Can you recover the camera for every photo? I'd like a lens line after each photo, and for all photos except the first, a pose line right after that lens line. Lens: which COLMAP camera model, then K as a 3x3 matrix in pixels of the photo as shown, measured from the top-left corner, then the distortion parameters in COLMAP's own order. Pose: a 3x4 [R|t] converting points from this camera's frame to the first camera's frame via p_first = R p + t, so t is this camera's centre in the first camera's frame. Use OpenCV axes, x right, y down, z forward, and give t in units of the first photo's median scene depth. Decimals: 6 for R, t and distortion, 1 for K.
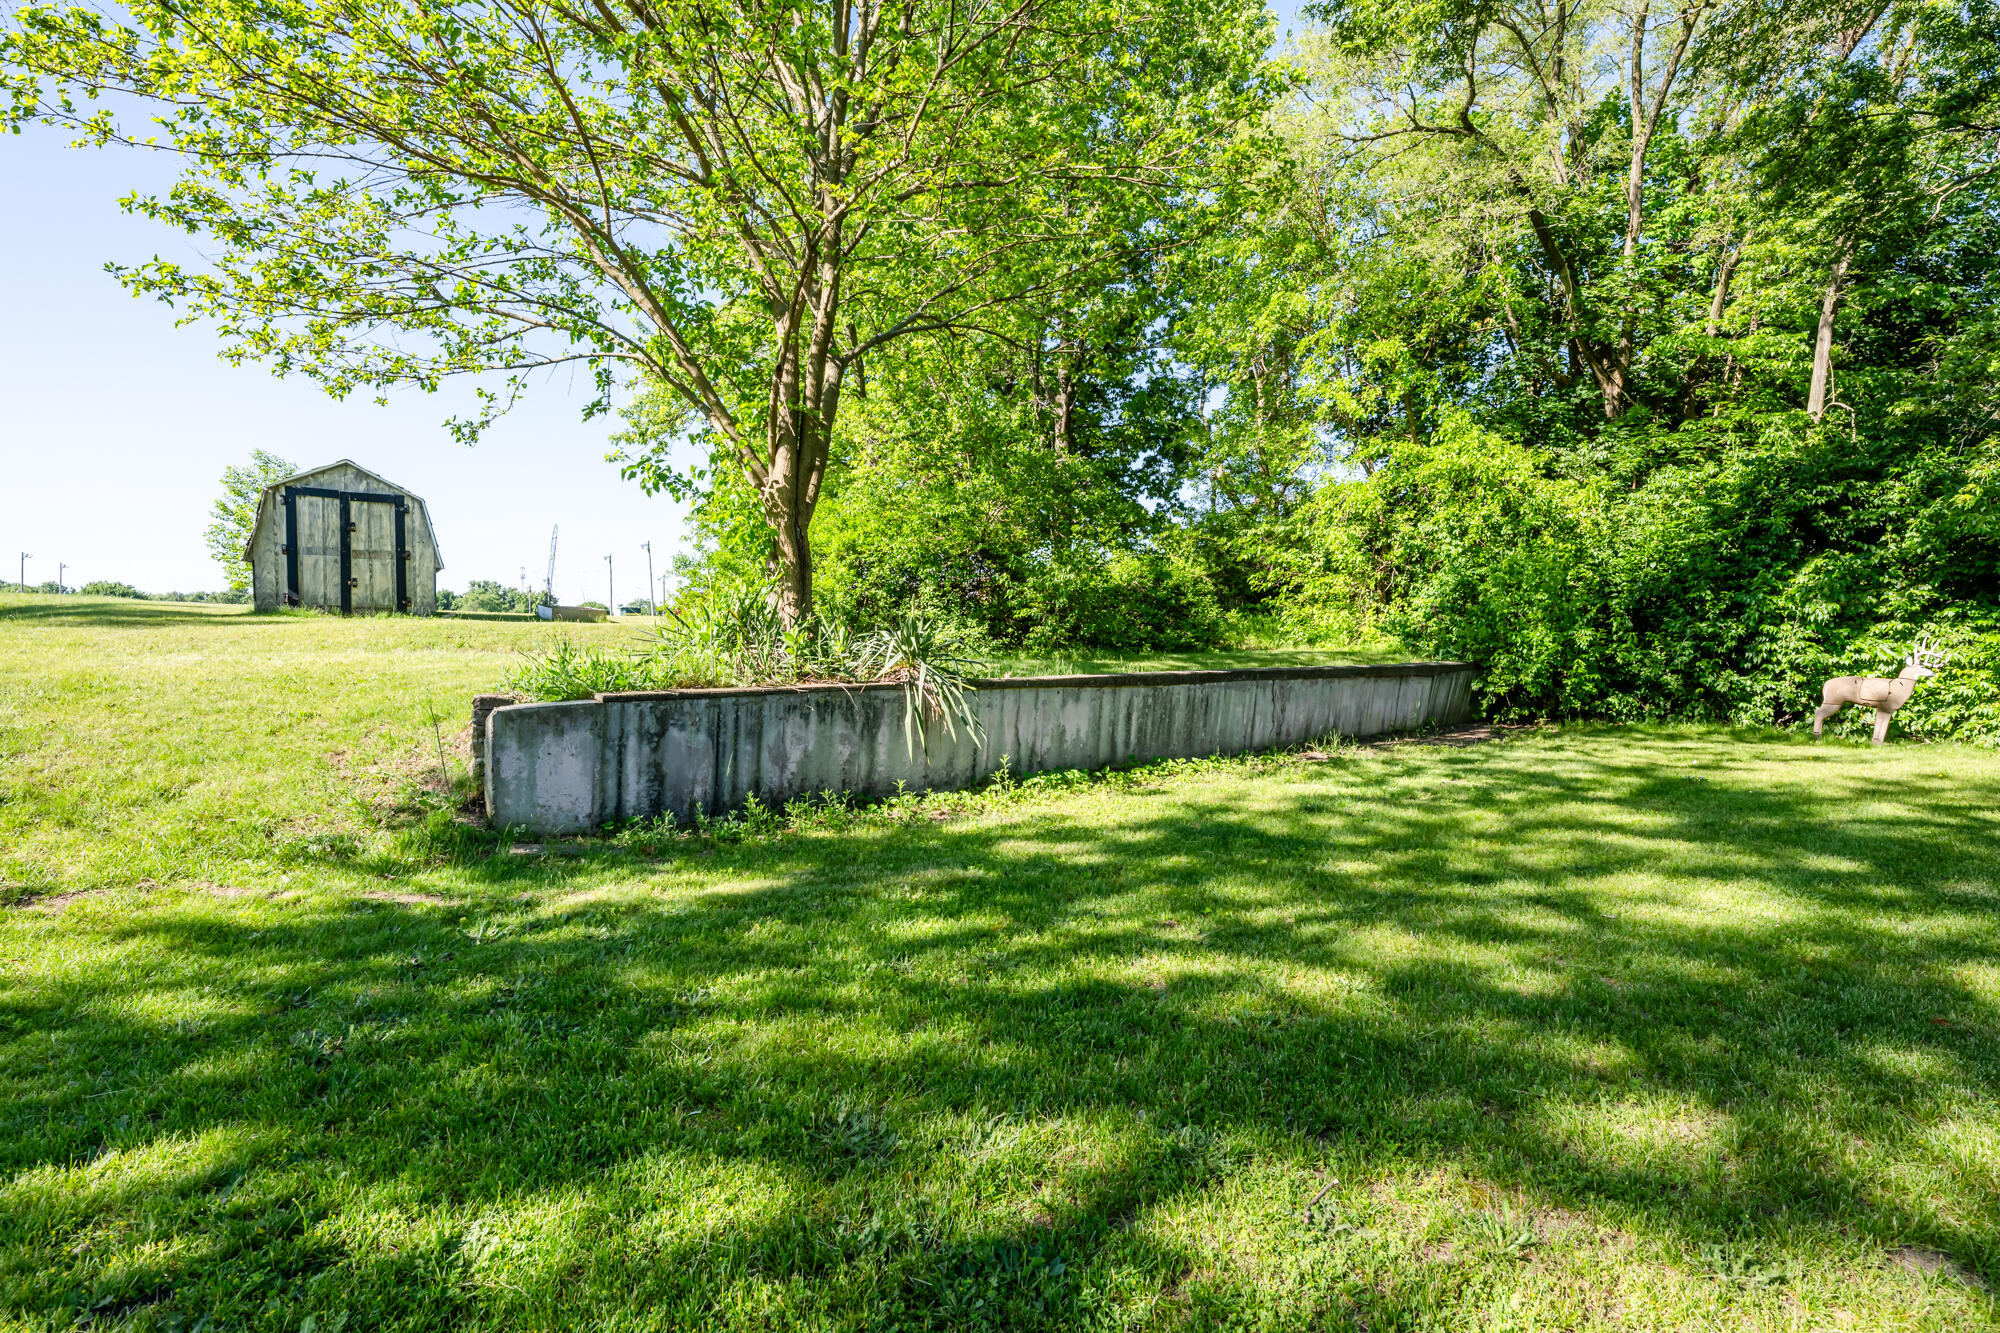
lens RADIAL K [[1008.2, 0, 1003.1], [0, 1008.2, 667.1], [0, 0, 1]] dist [-0.006725, 0.001459]
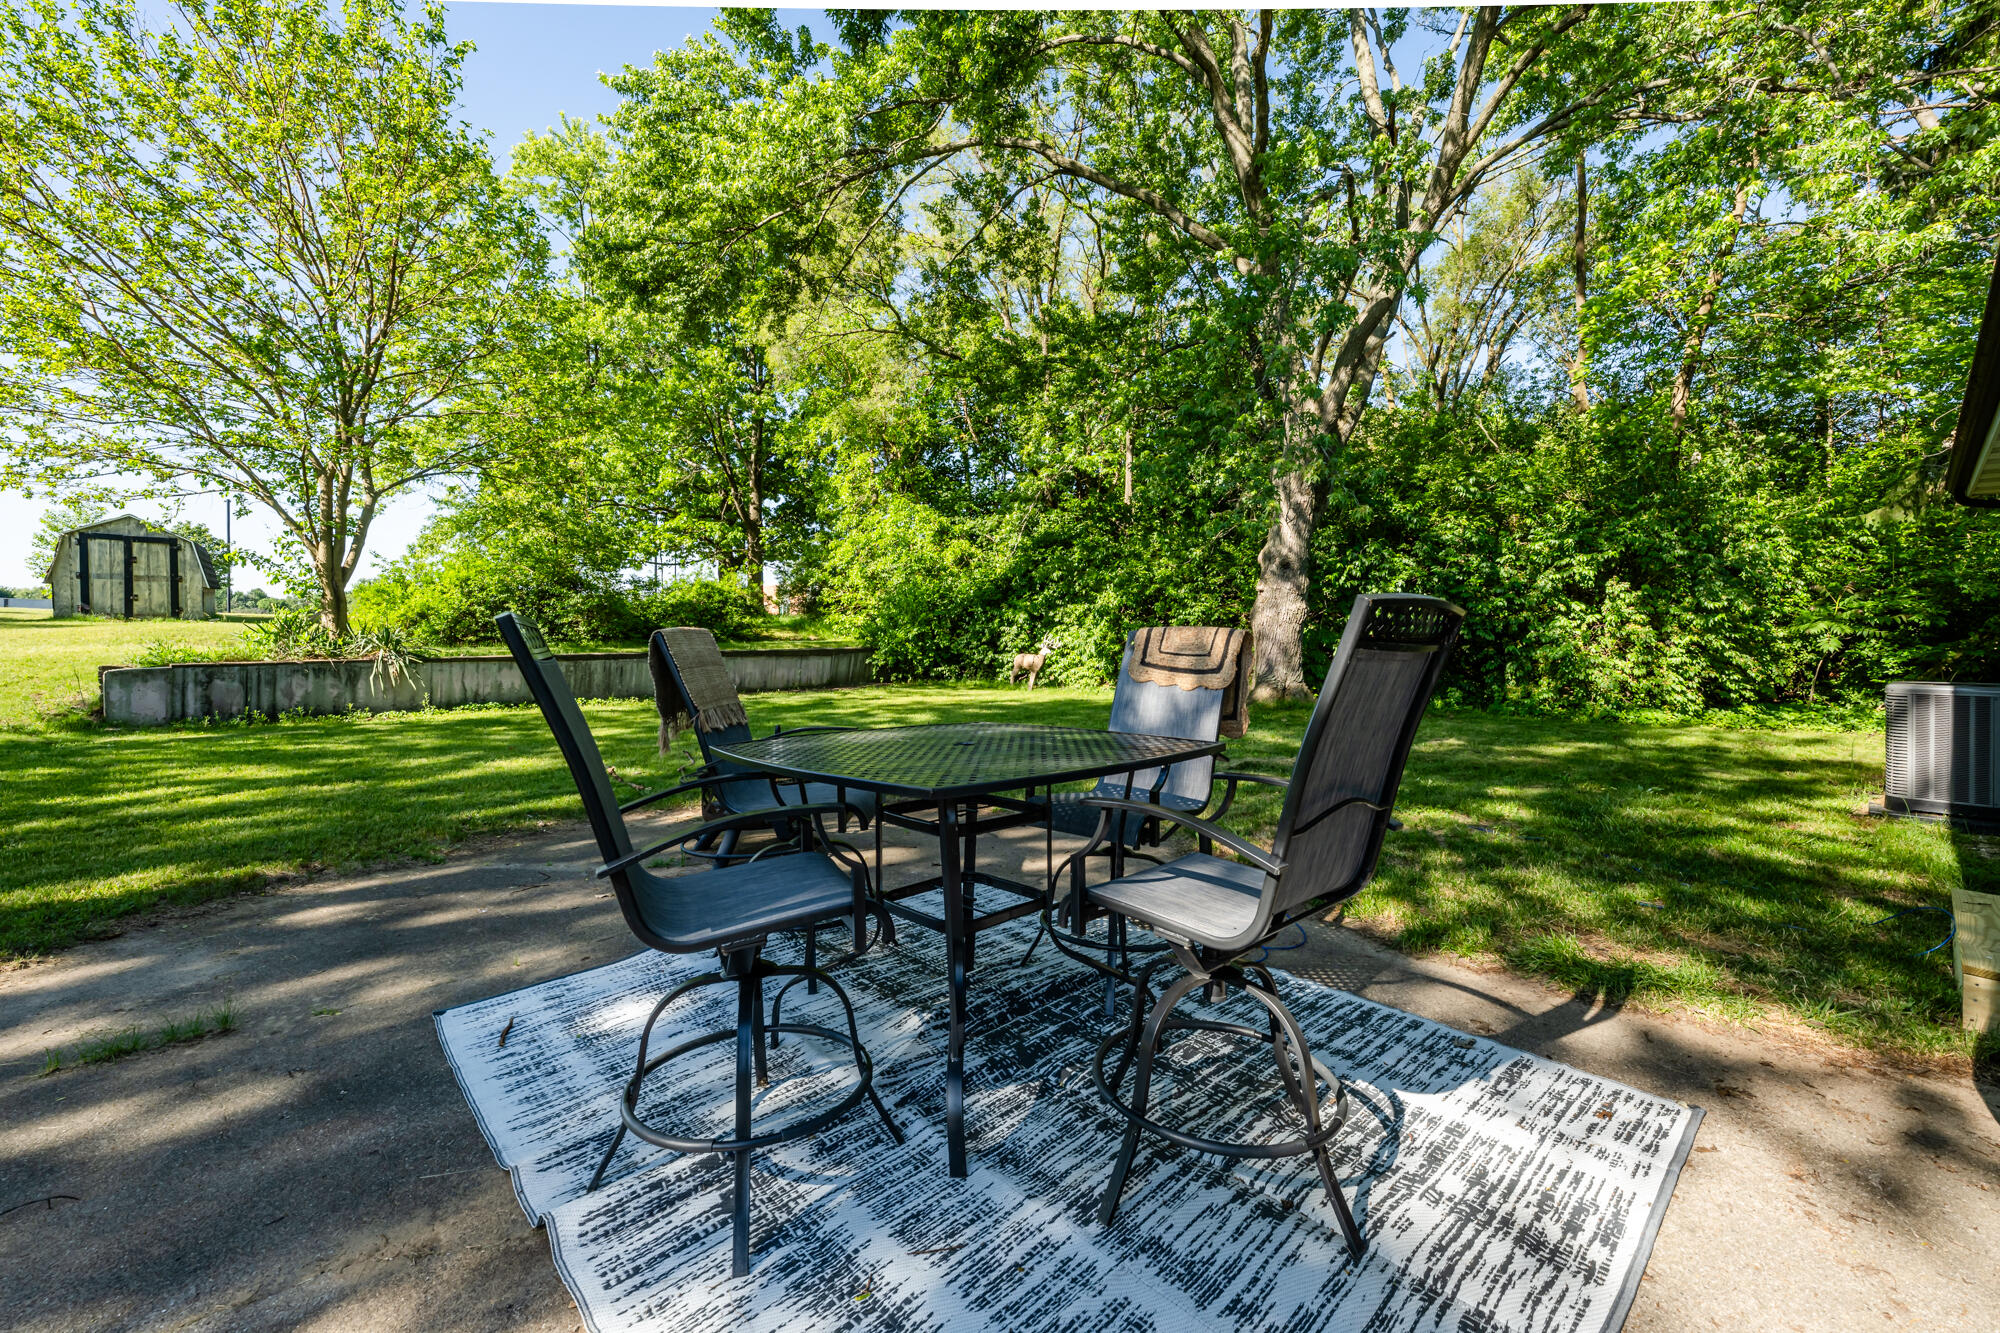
lens RADIAL K [[821.7, 0, 996.1], [0, 821.7, 656.9], [0, 0, 1]] dist [-0.001249, 0.001025]
pose [[0.985985, -0.006562, 0.166706, 0.414085], [0.005665, 0.999967, 0.005855, 0.003816], [-0.166739, -0.004829, 0.985989, -0.418741]]
